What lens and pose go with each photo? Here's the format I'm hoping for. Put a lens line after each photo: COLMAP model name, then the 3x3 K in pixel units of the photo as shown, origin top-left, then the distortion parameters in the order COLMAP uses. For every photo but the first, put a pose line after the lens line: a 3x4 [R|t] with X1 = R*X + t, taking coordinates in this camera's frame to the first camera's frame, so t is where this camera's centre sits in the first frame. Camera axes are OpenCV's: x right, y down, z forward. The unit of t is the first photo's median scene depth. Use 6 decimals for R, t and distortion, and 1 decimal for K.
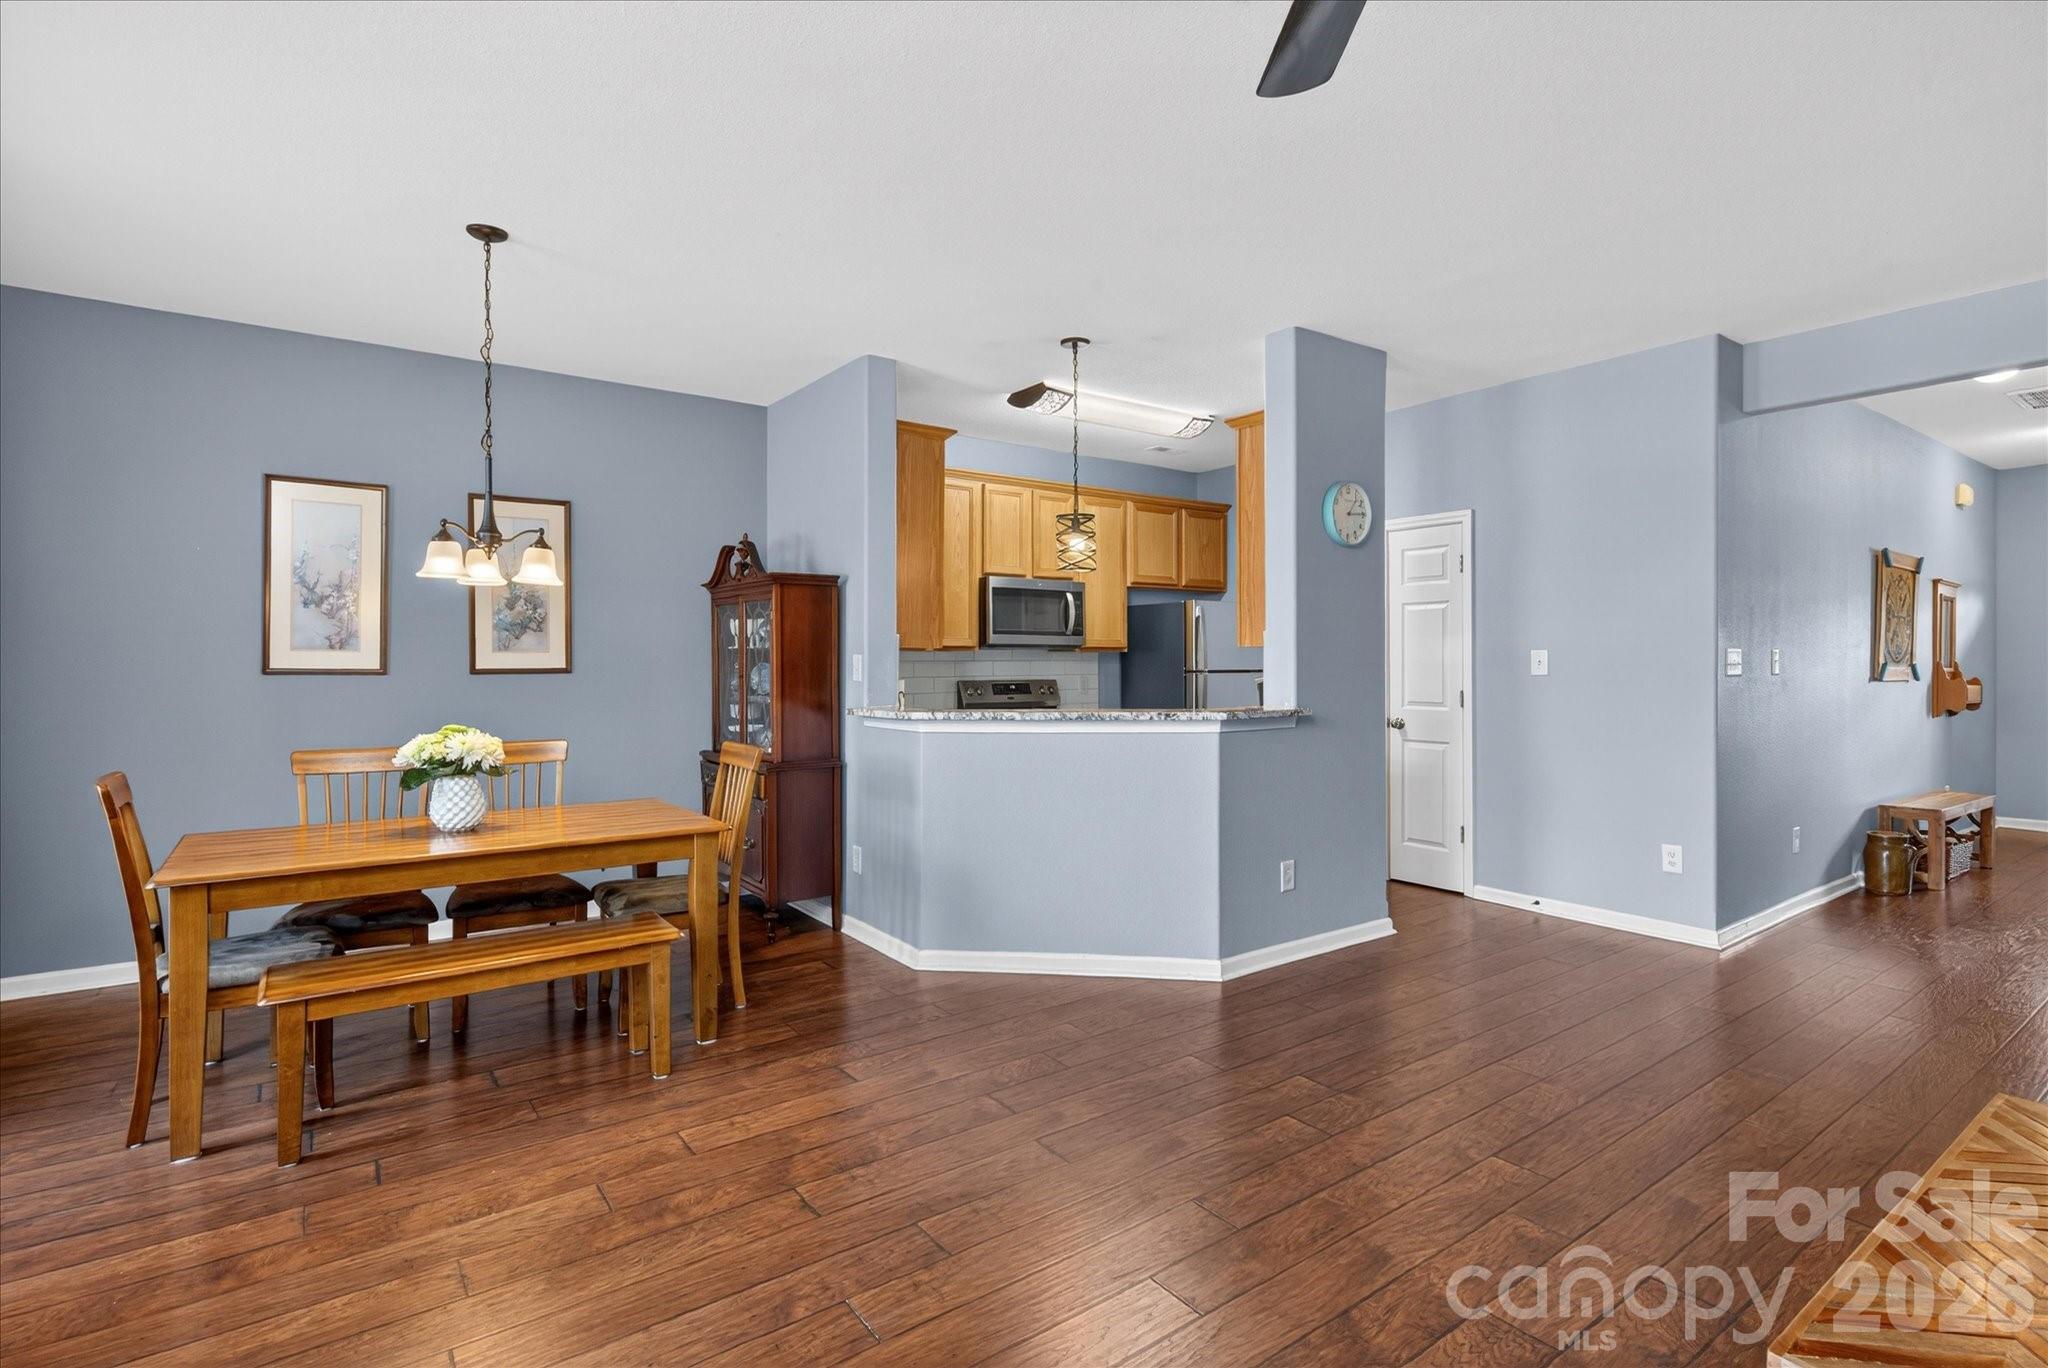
lens RADIAL K [[963.6, 0, 1029.5], [0, 963.6, 668.4], [0, 0, 1]] dist [-0.002956, -0.006423]
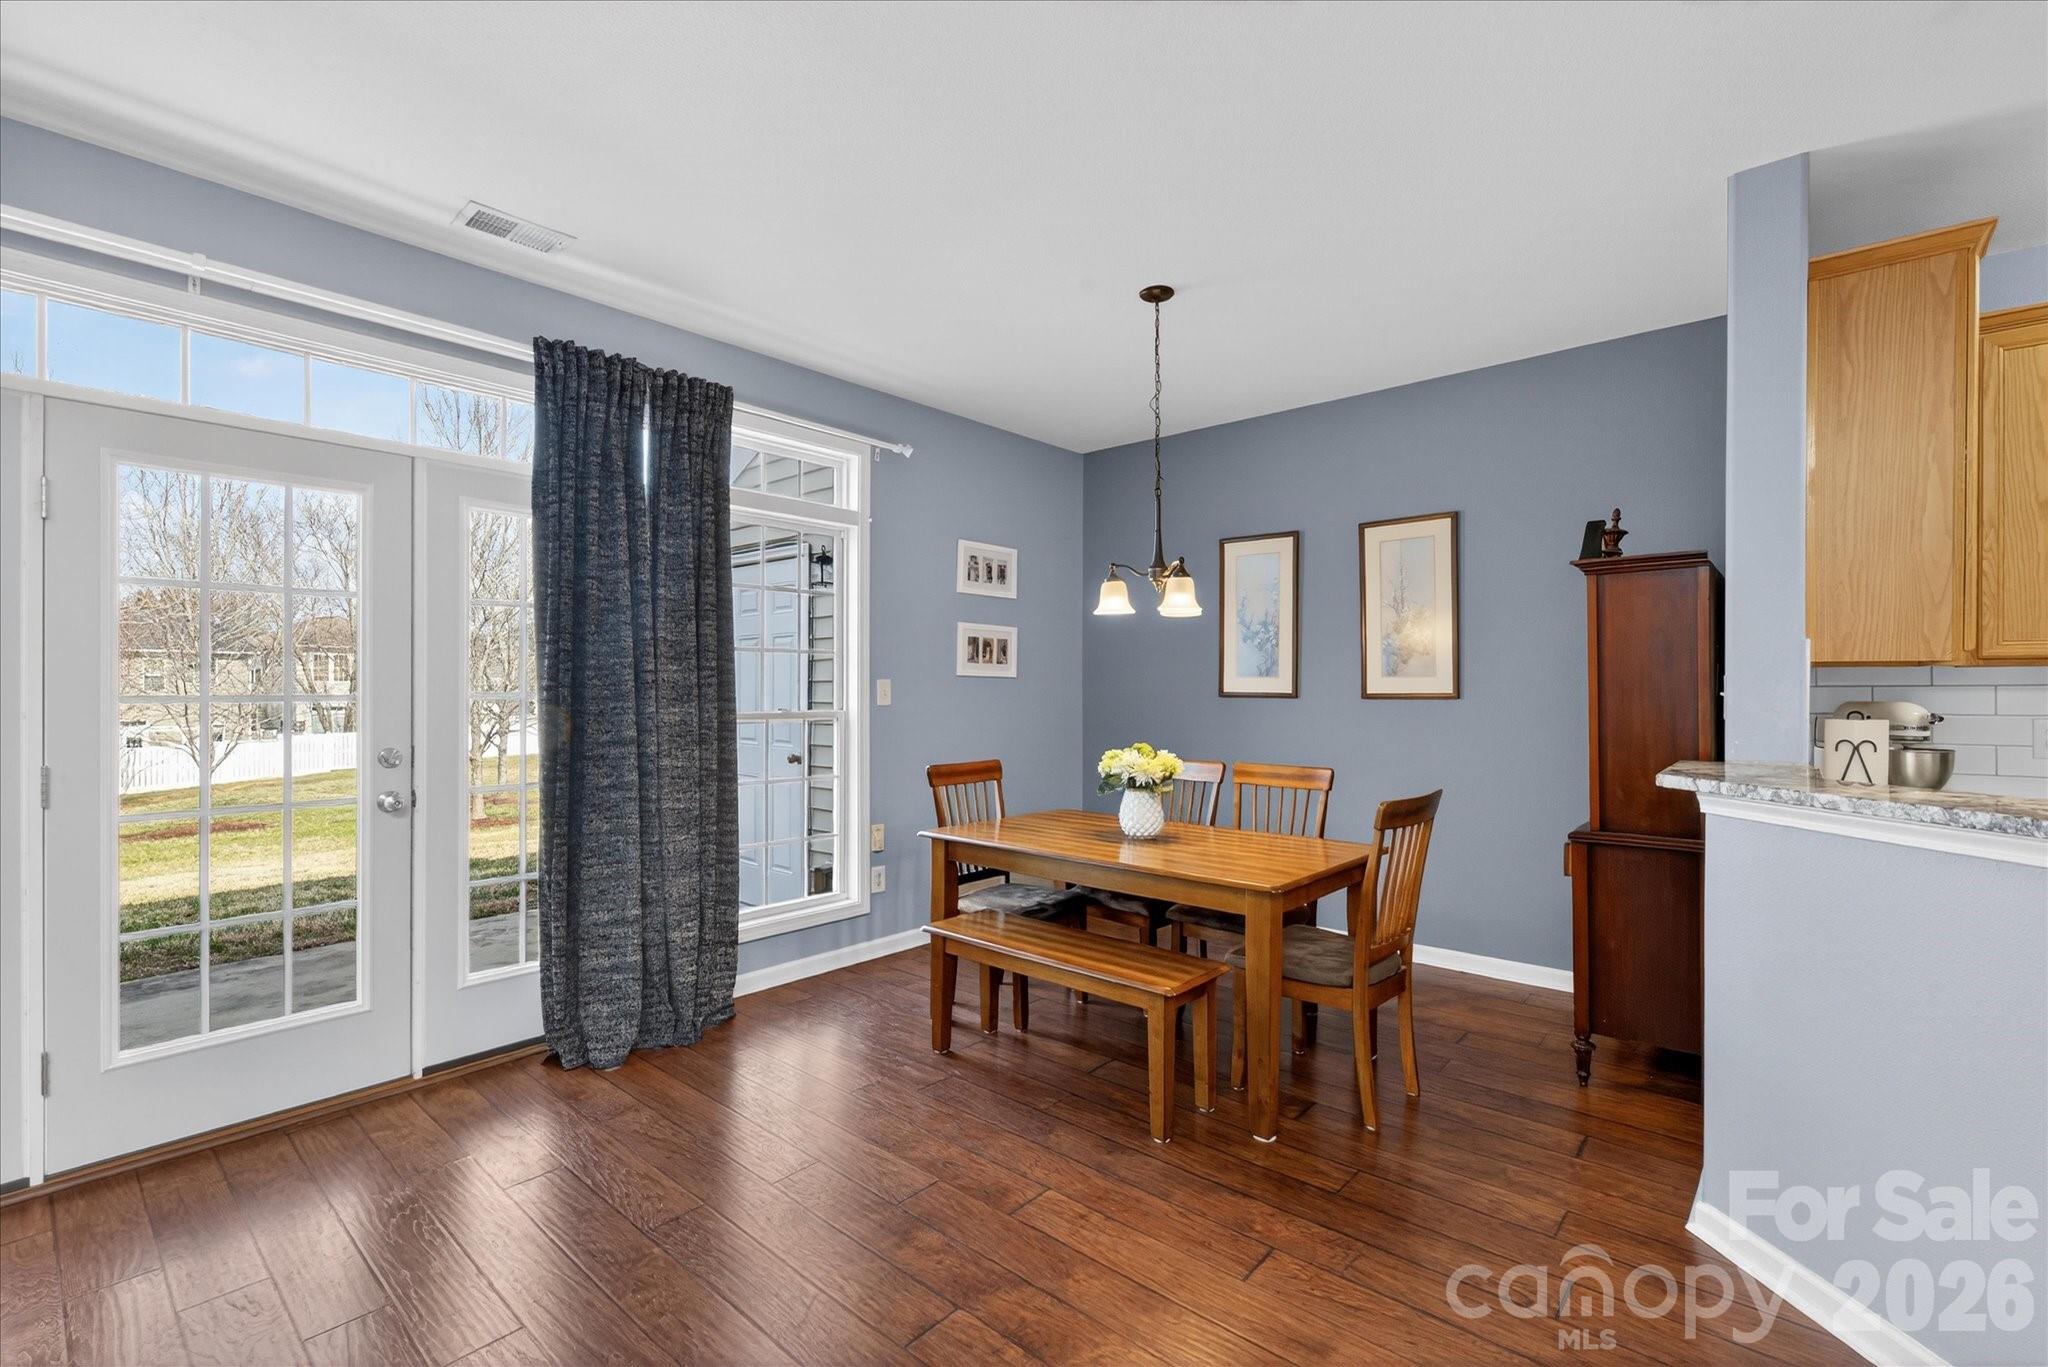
lens RADIAL K [[895.7, 0, 1024.0], [0, 895.7, 683.5], [0, 0, 1]] dist [0.000105, 0.000171]
pose [[0.227540, -0.002684, -0.973765, 0.347944], [-0.006268, 0.999971, -0.004220, -0.005255], [0.973749, 0.007064, 0.227516, 0.559946]]
